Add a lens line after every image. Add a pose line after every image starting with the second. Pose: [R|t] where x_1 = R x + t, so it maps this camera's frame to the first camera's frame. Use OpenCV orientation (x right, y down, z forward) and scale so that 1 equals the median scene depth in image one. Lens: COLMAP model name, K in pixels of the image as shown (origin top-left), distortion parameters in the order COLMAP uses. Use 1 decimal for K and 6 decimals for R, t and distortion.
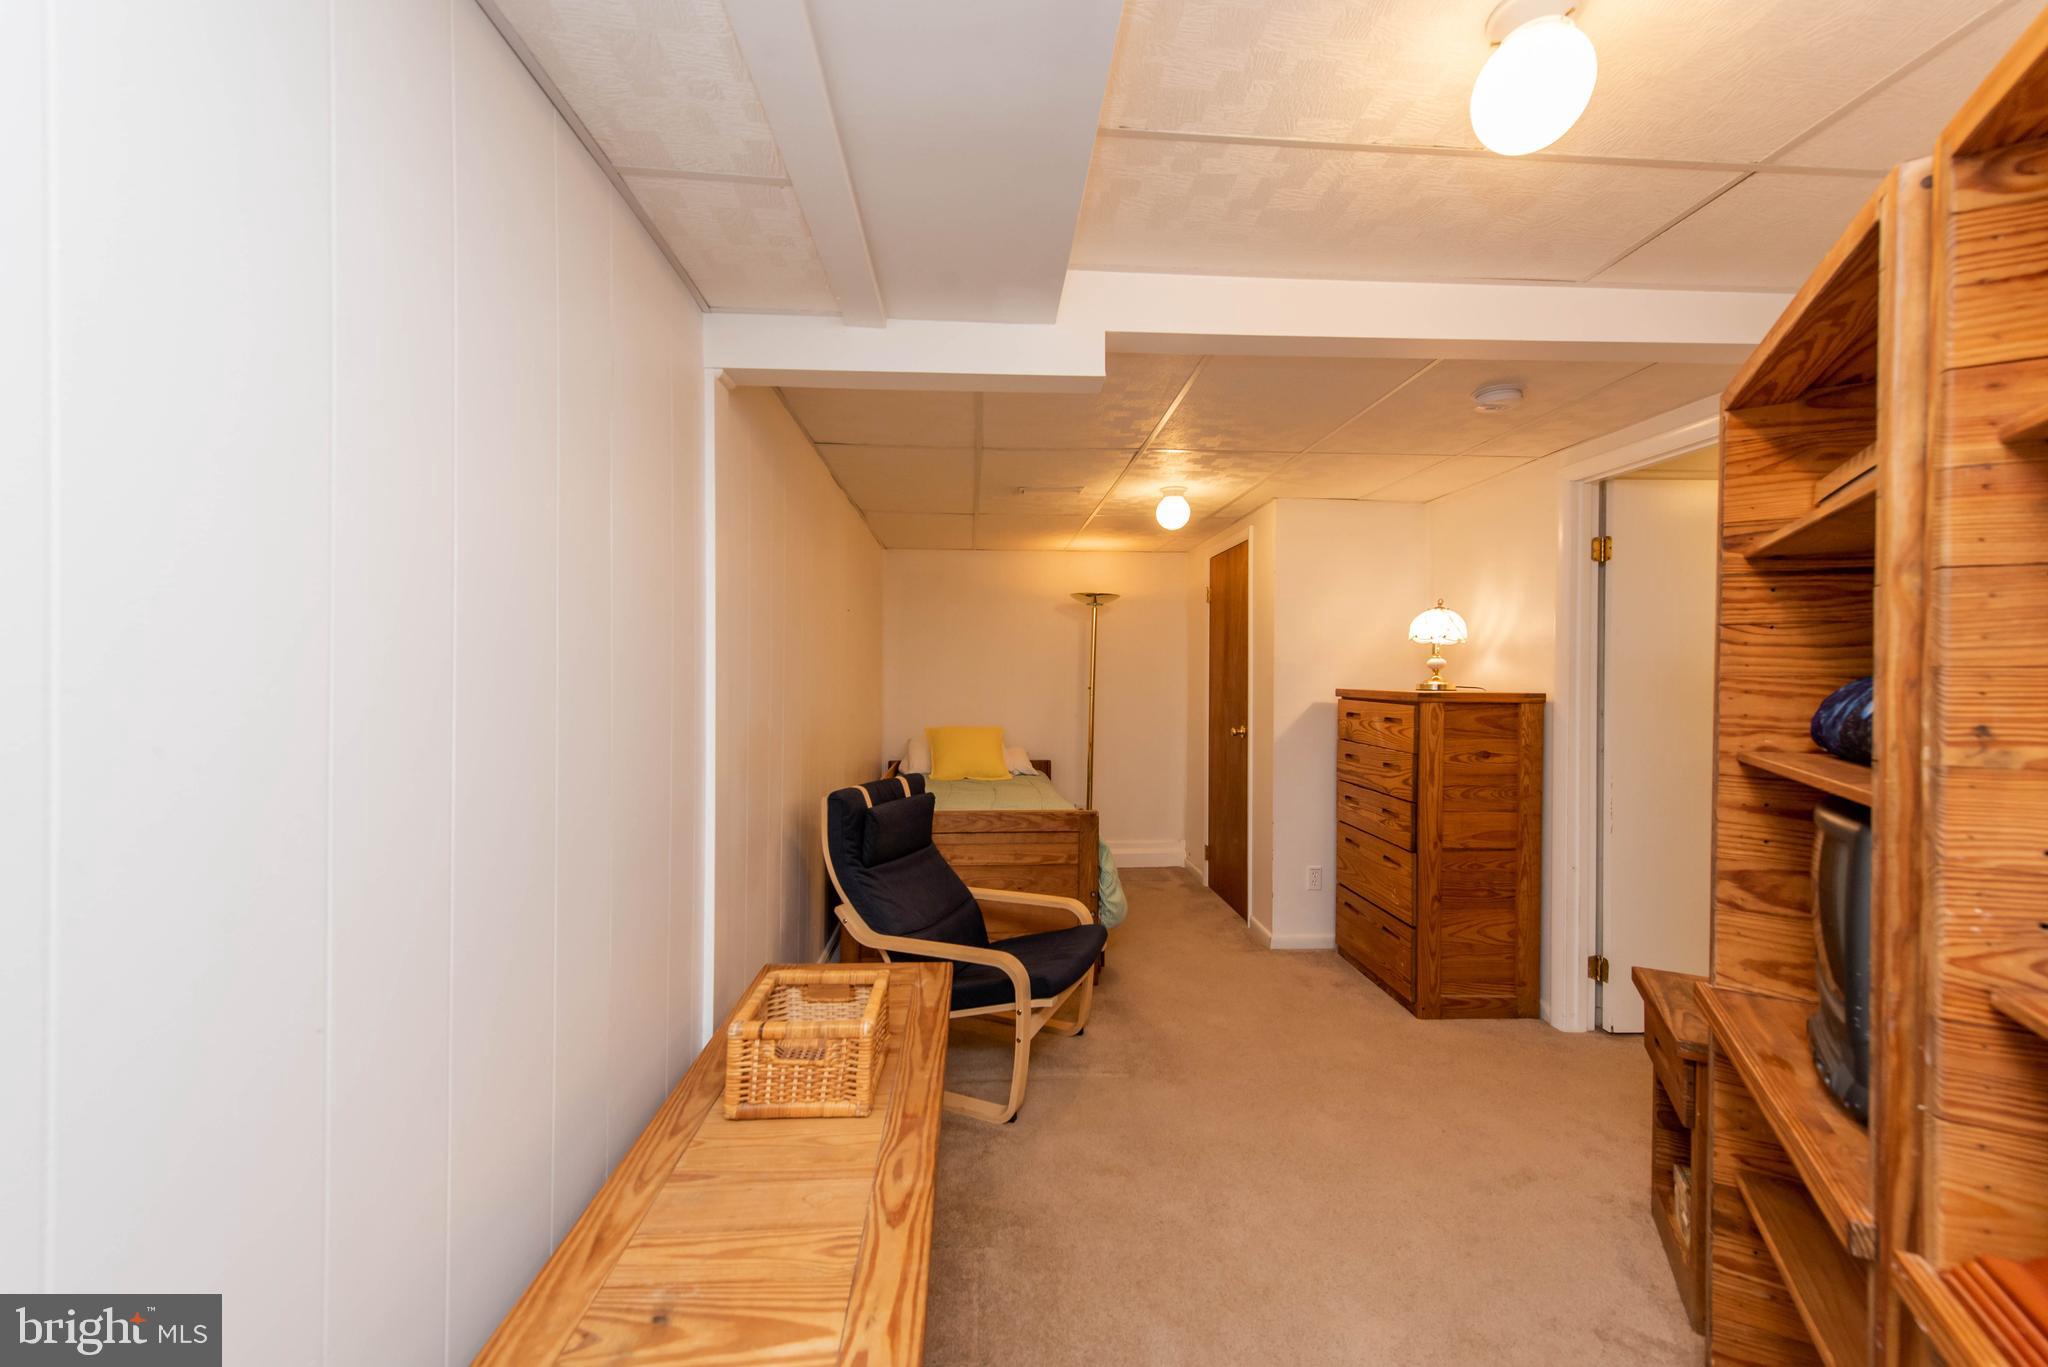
lens RADIAL K [[804.5, 0, 1029.2], [0, 804.5, 680.2], [0, 0, 1]] dist [0.013024, -0.002623]
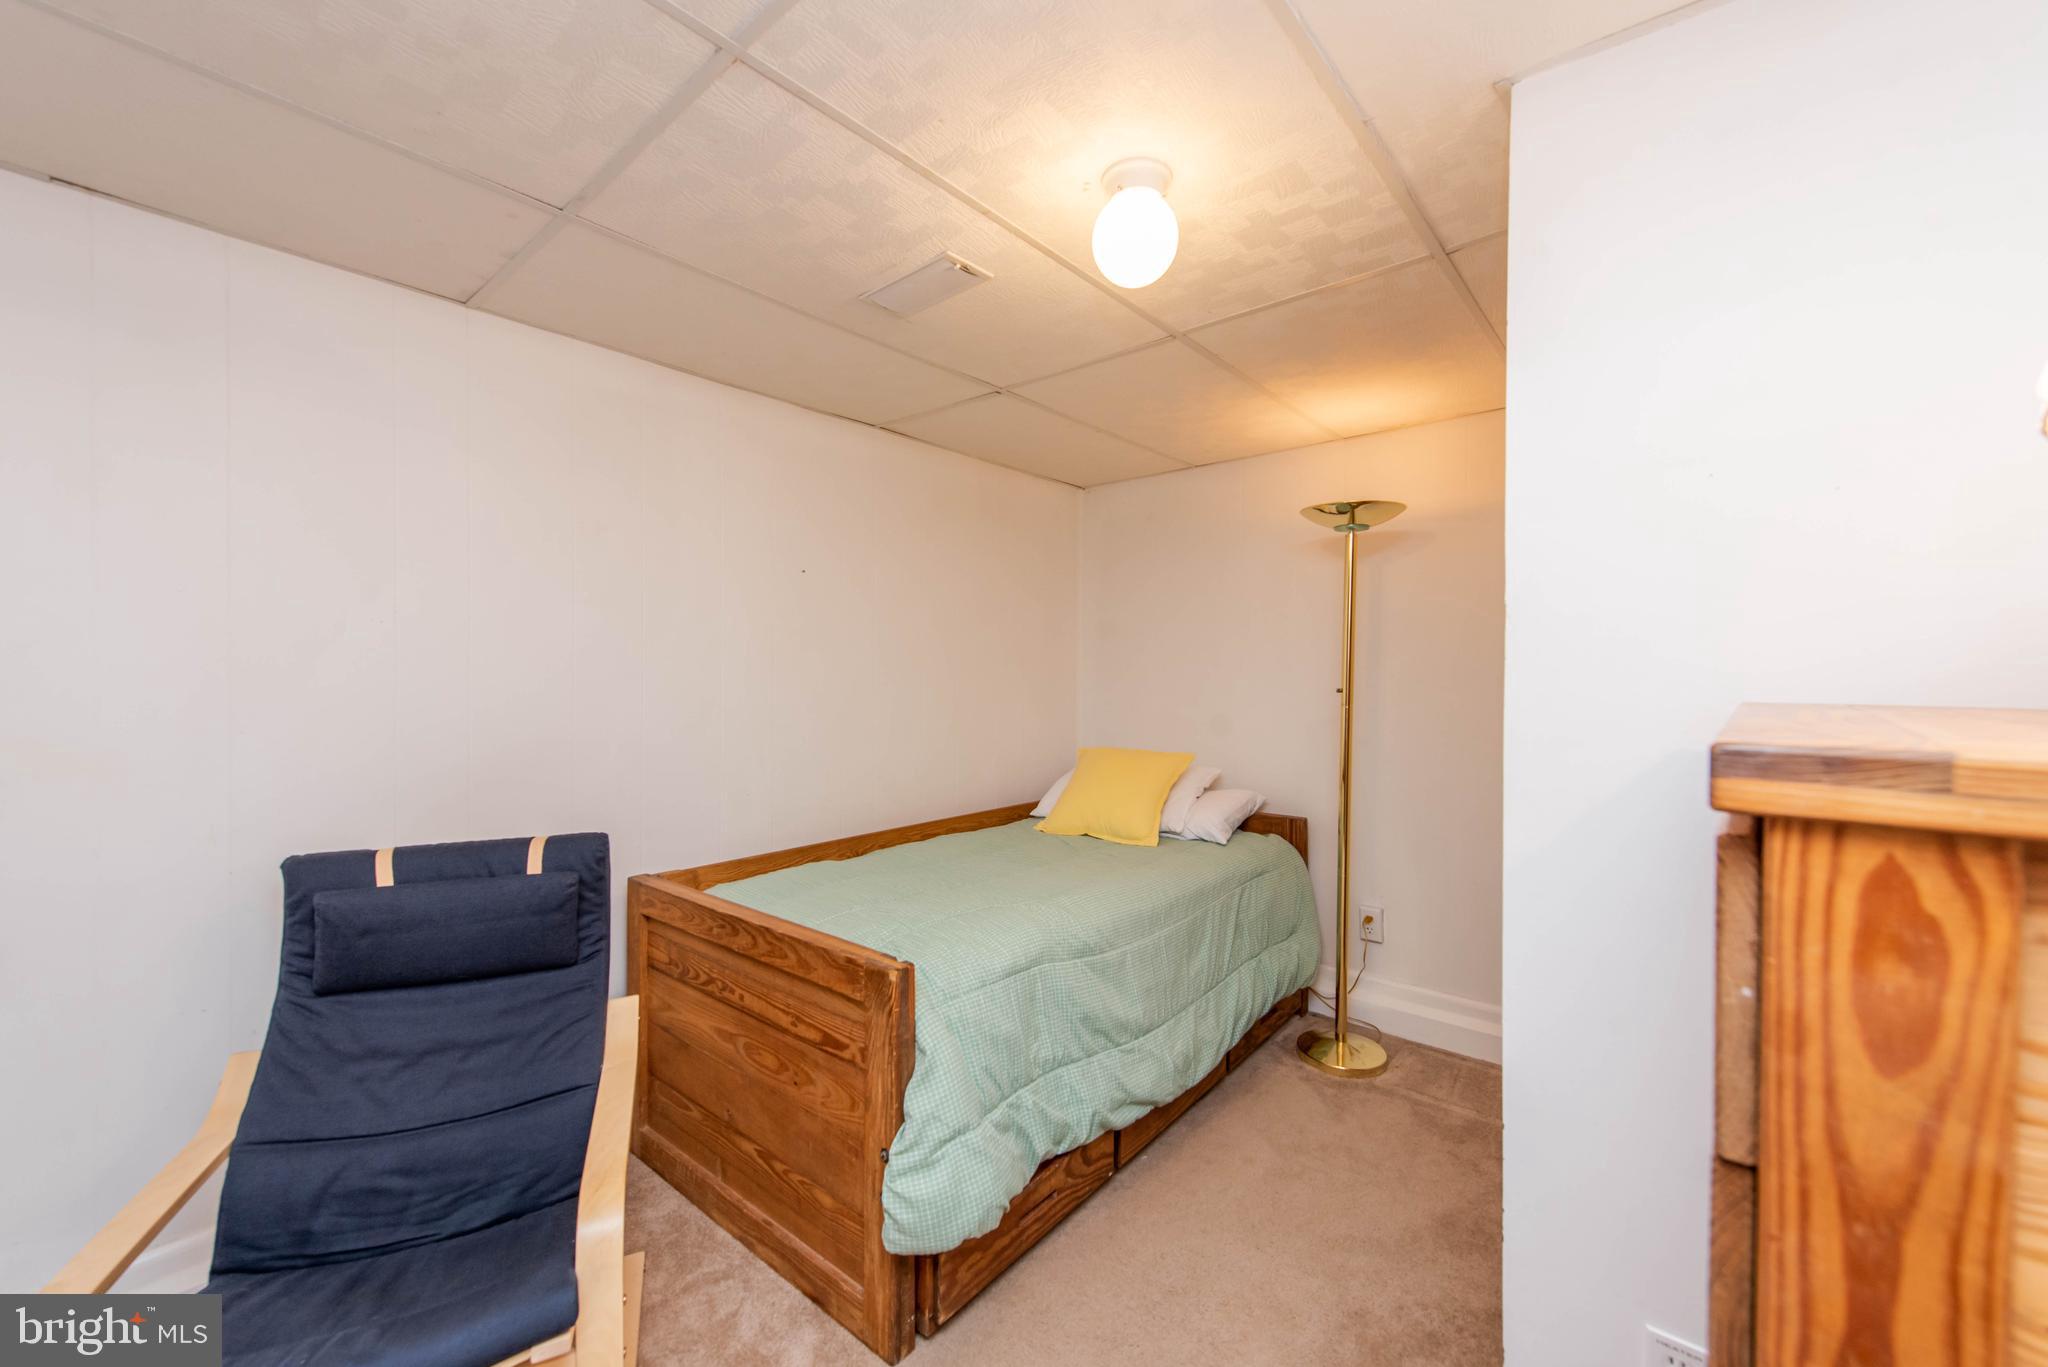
lens RADIAL K [[804.5, 0, 1014.2], [0, 804.5, 683.2], [0, 0, 1]] dist [0.013024, -0.002623]
pose [[0.714611, 0.002309, -0.699518, 0.289908], [0.000515, 0.999993, 0.003827, 0.003406], [0.699521, -0.003095, 0.714605, 0.485022]]
